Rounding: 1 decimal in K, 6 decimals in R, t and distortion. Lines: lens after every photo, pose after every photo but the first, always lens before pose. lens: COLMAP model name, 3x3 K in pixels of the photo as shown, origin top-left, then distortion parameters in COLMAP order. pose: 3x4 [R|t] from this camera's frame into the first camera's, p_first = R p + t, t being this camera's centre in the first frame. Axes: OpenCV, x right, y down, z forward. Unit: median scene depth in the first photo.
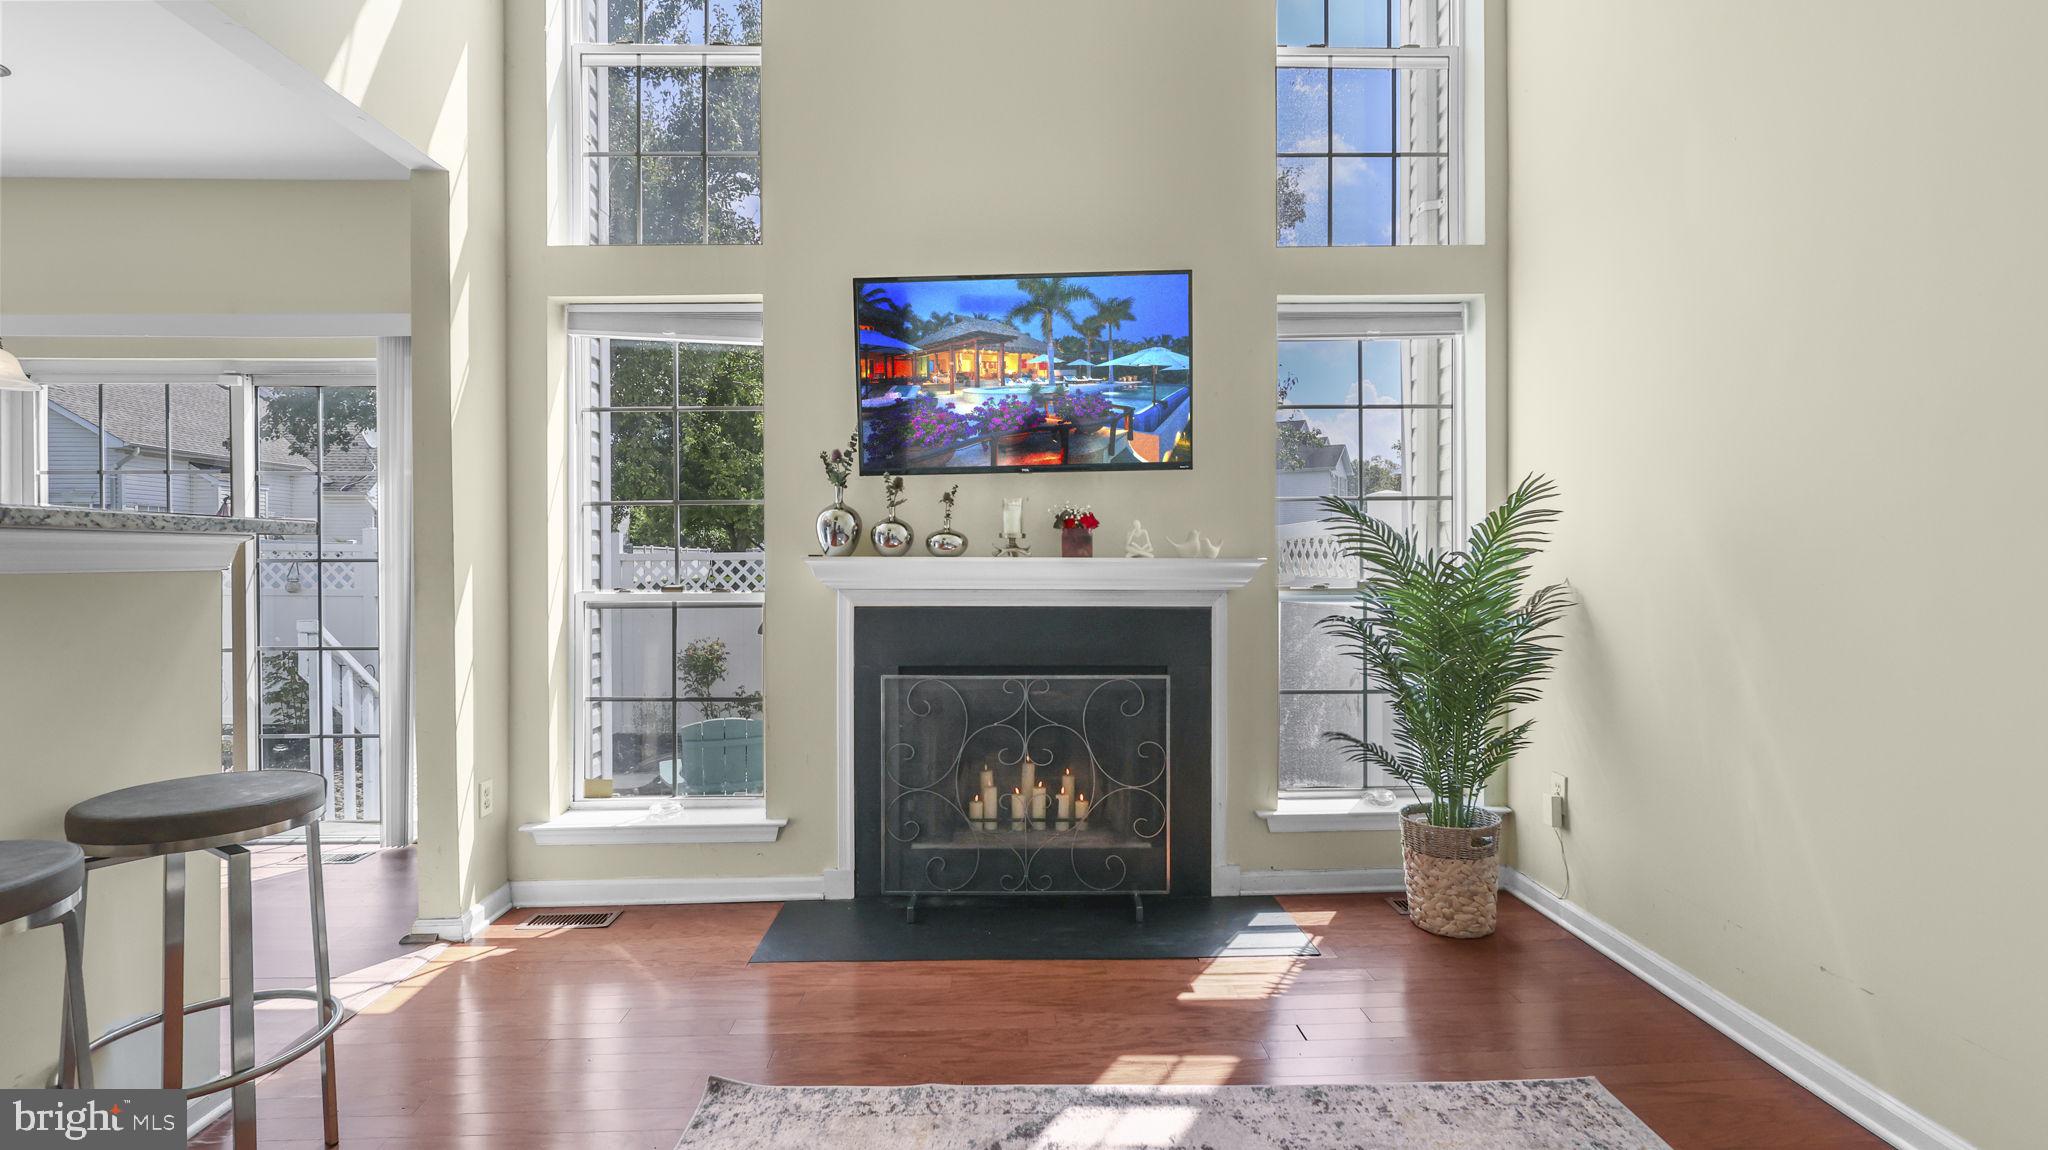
lens RADIAL K [[939.5, 0, 1018.1], [0, 939.5, 572.2], [0, 0, 1]] dist [-0.002895, -0.000369]
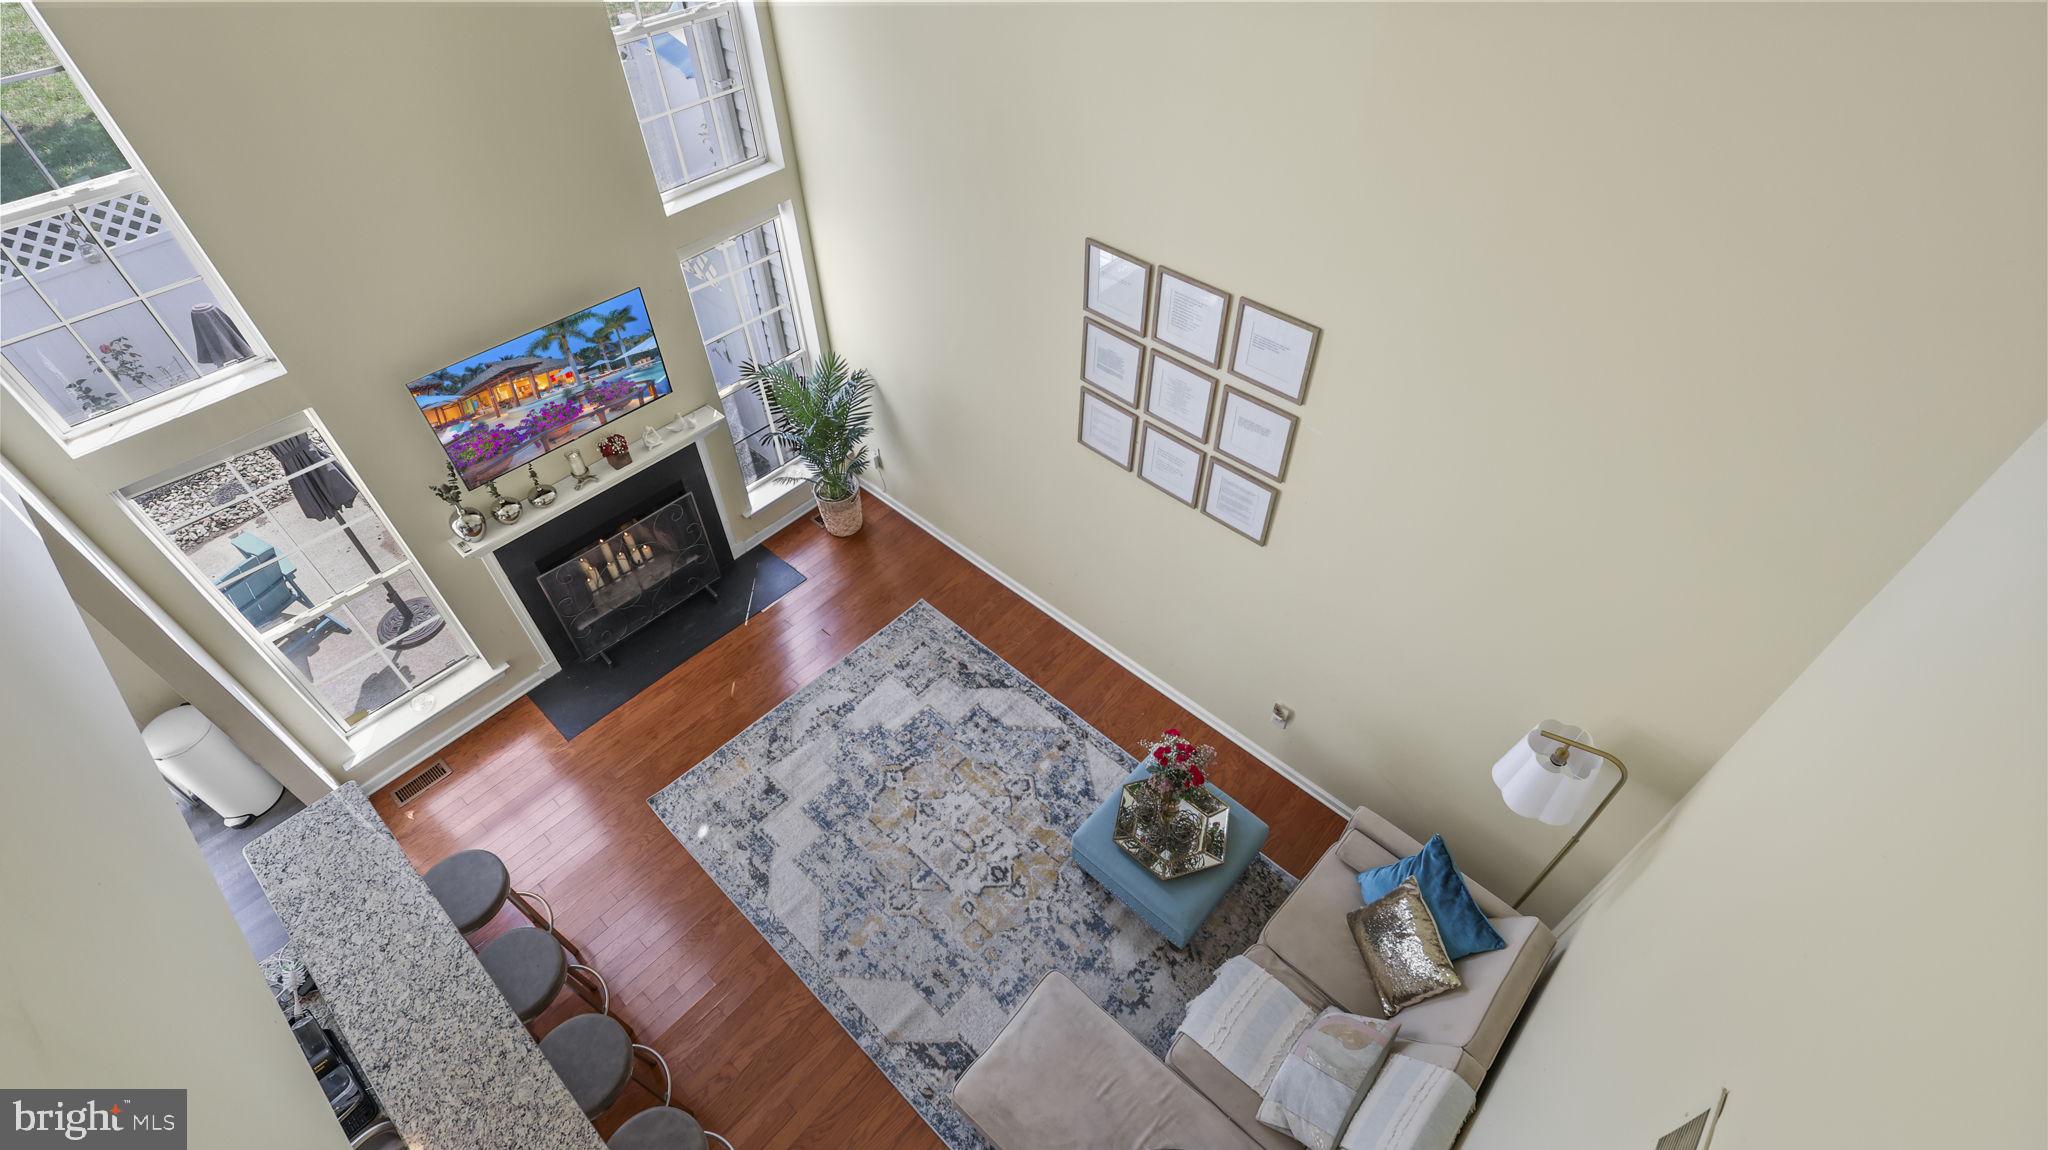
lens RADIAL K [[939.5, 0, 1018.1], [0, 939.5, 572.2], [0, 0, 1]] dist [-0.002895, -0.000369]
pose [[0.691519, -0.526143, 0.494949, -0.363025], [0.013488, 0.694471, 0.719394, -1.034422], [-0.722232, -0.490799, 0.487336, -0.363117]]
